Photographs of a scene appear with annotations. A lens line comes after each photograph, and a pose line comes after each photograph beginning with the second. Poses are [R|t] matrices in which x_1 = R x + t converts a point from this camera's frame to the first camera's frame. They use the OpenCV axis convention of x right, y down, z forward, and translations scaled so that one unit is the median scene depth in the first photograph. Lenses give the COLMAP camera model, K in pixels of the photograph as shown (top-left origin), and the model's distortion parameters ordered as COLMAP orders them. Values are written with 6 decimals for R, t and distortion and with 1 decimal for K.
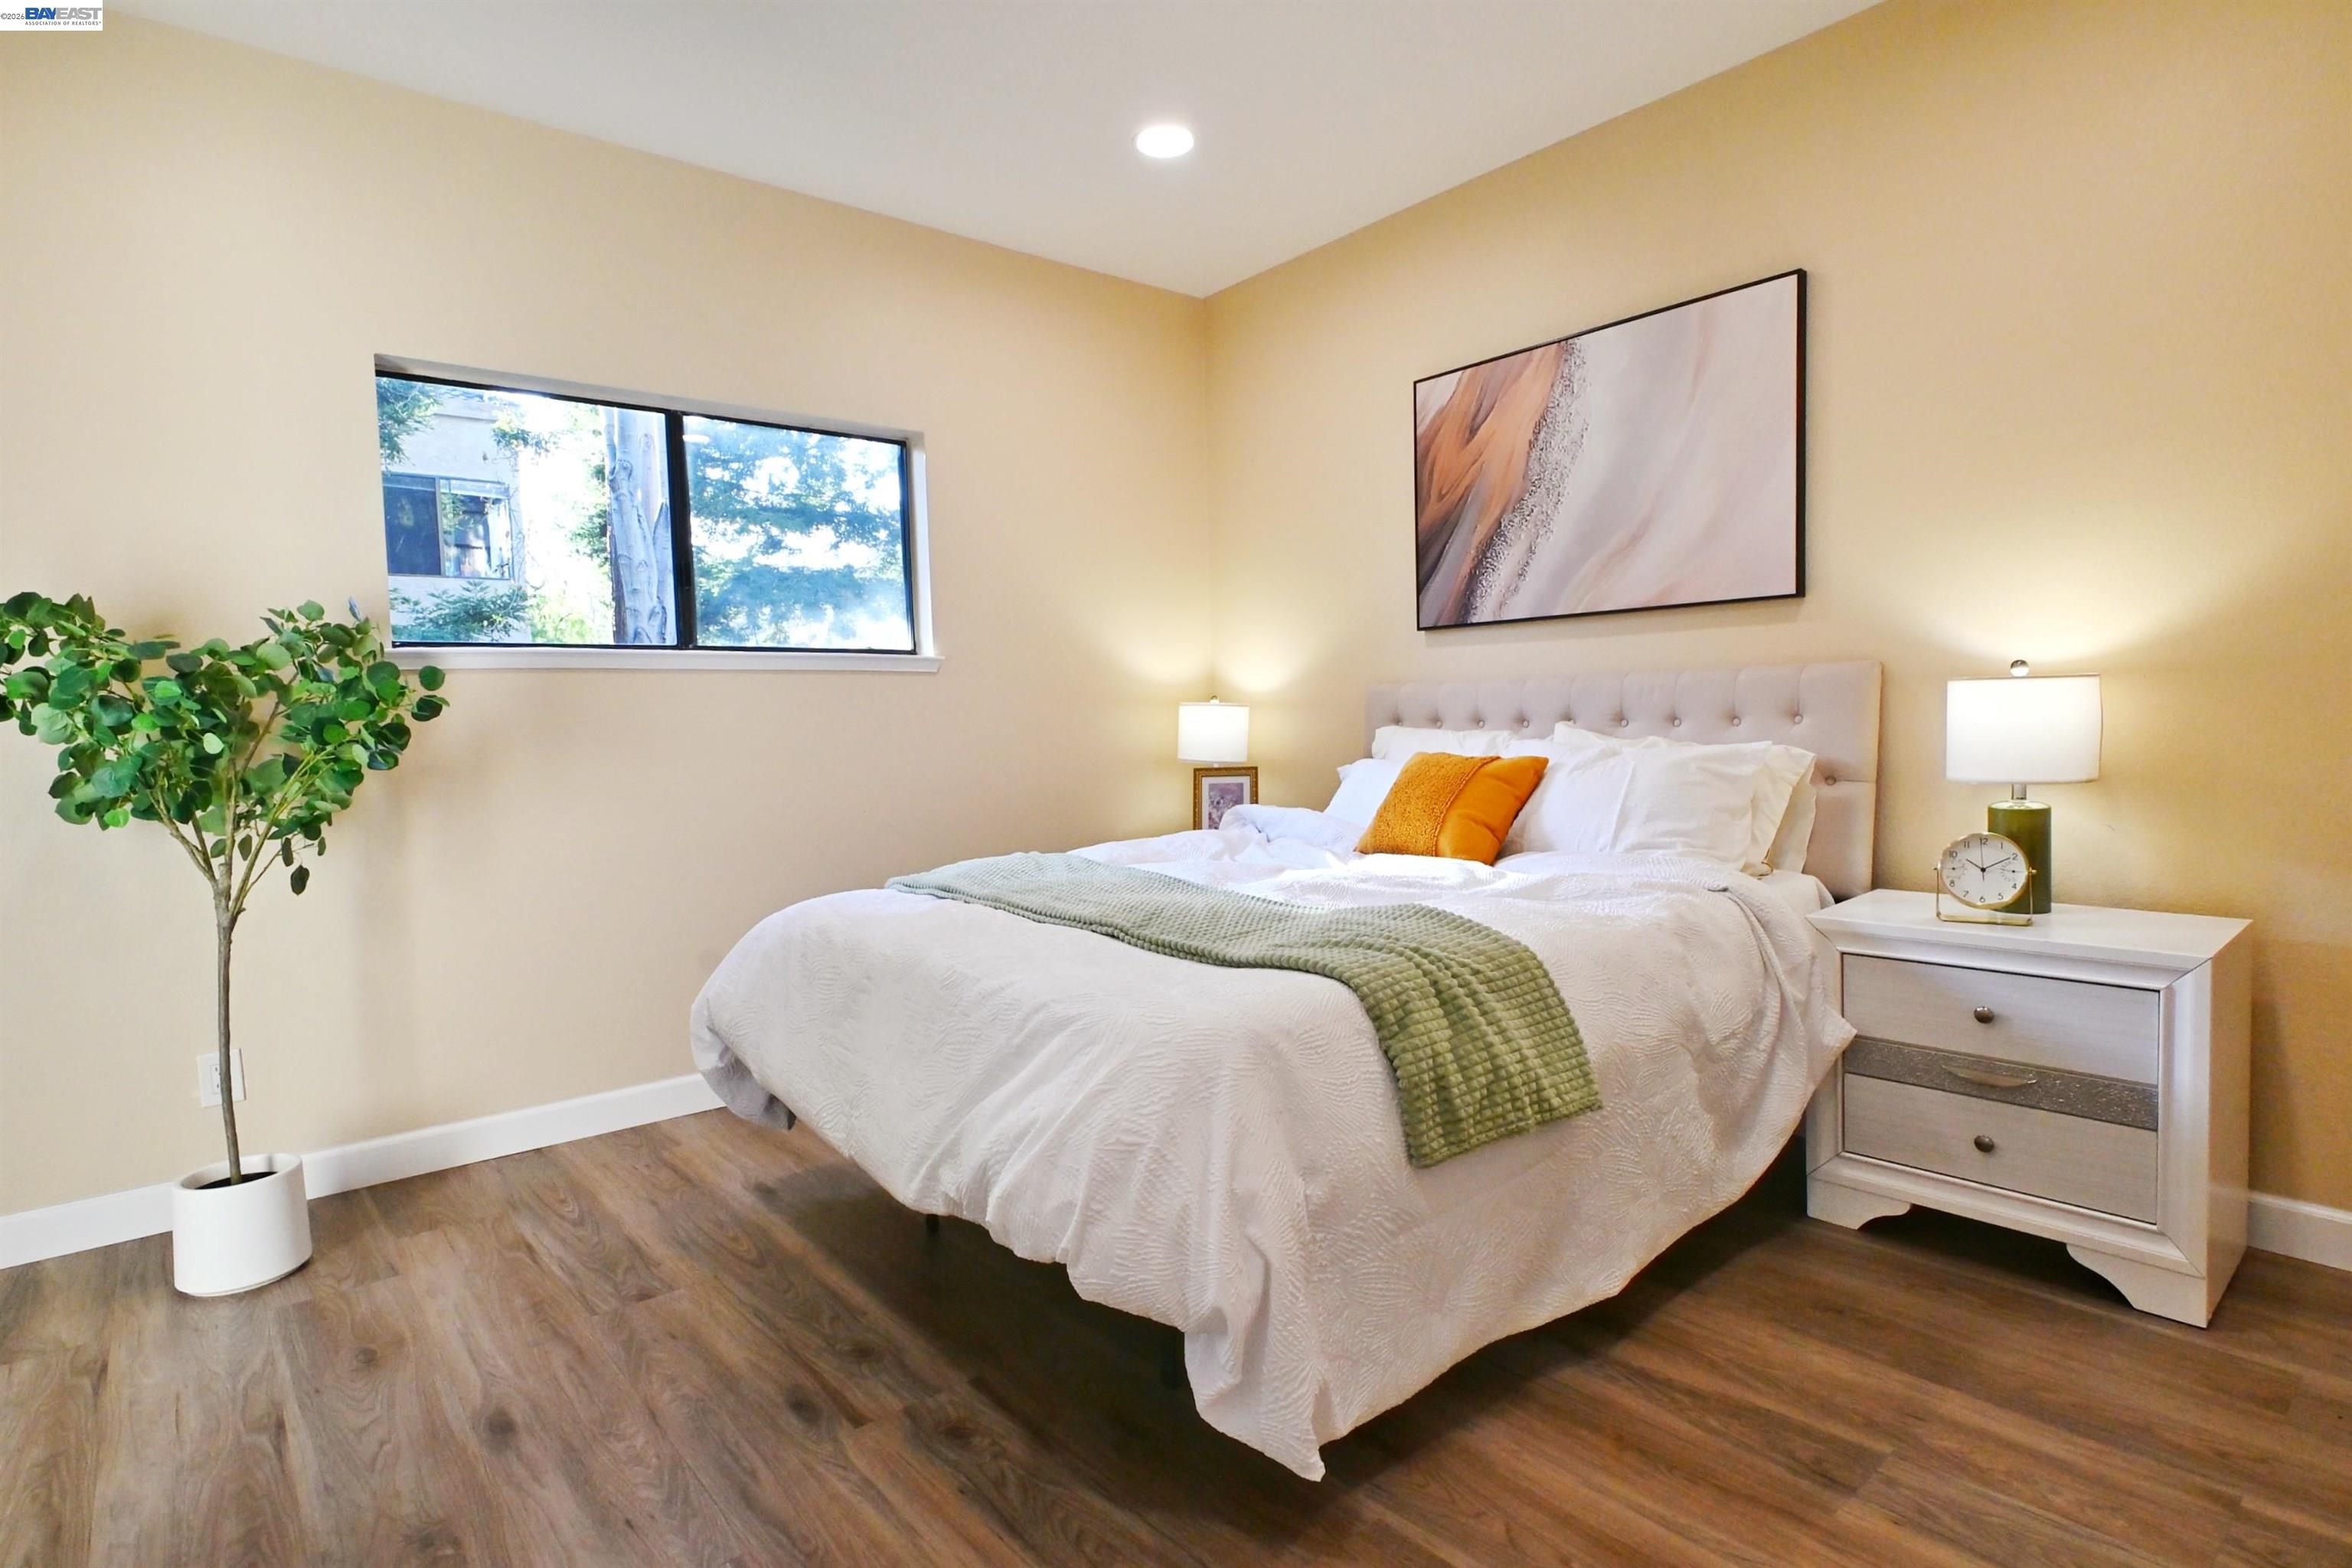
lens RADIAL K [[1200.1, 0, 1176.0], [0, 1200.1, 784.0], [0, 0, 1]] dist [-0.000912, -0.000061]
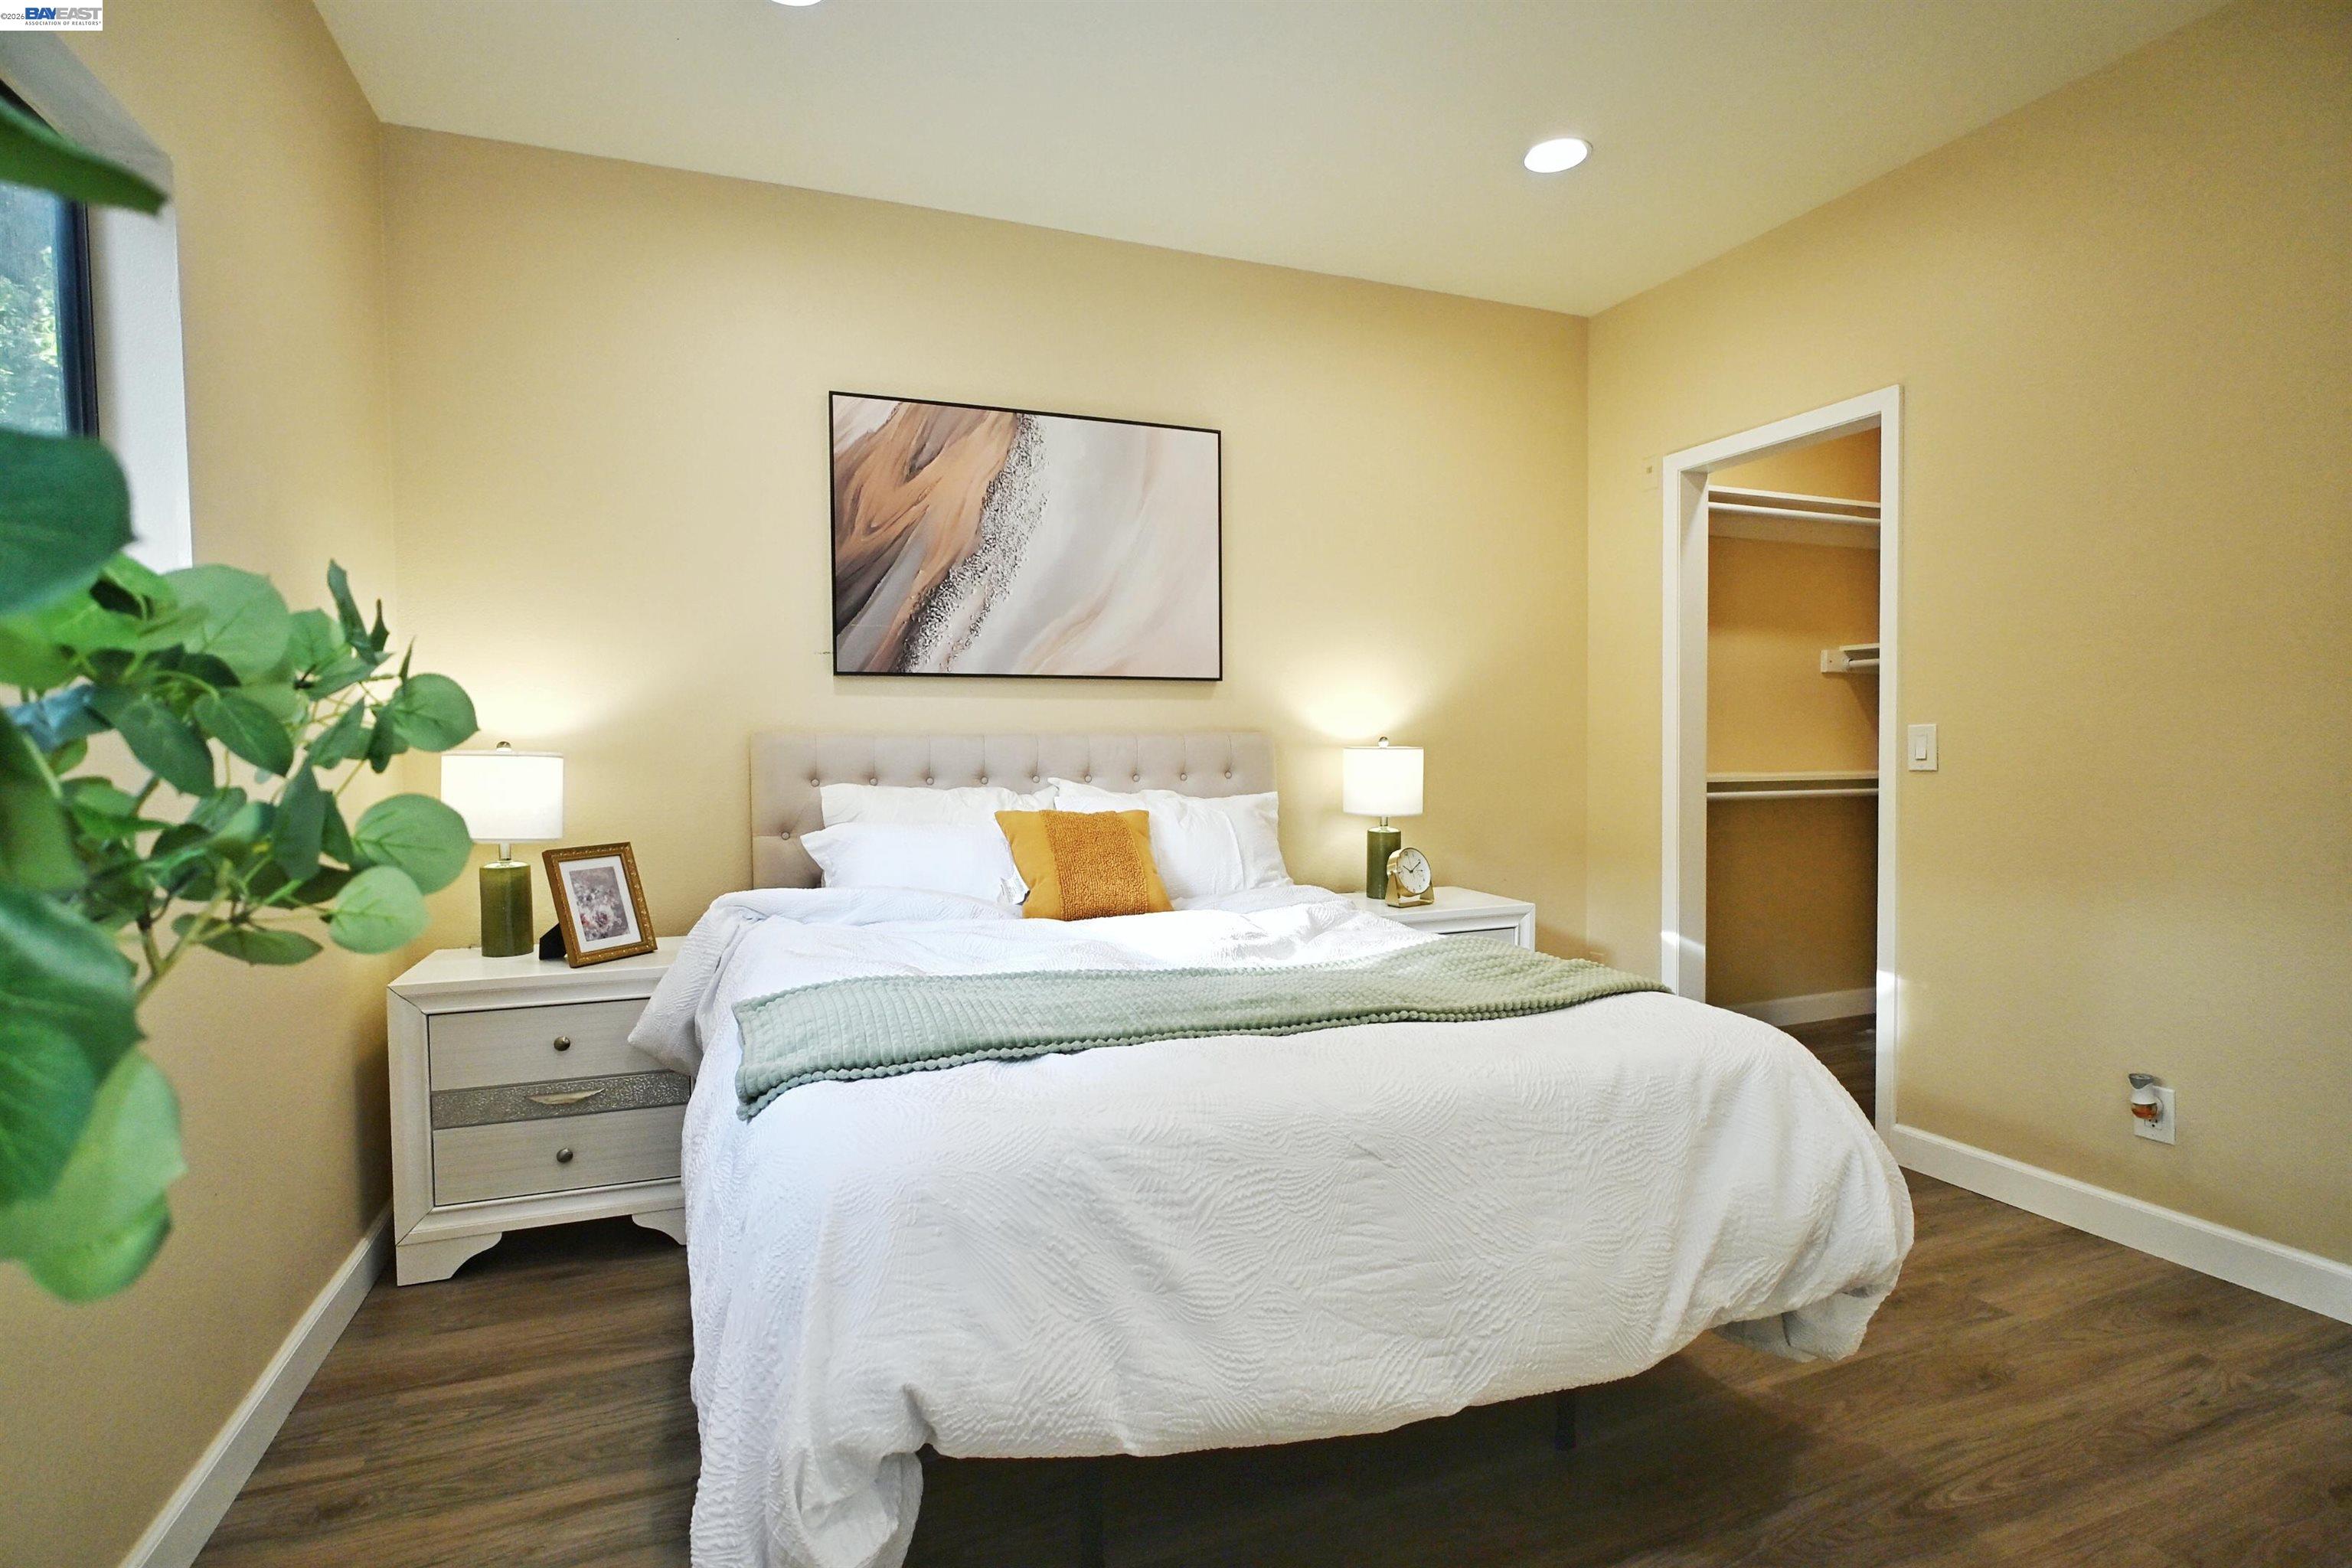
lens RADIAL K [[1150.3, 0, 1176.0], [0, 1150.3, 784.0], [0, 0, 1]] dist [-0.005348, -0.000749]
pose [[0.313093, -0.018187, 0.949548, -0.591697], [0.048472, 0.998820, 0.003149, -0.043661], [-0.948485, 0.045041, 0.313605, 0.573407]]
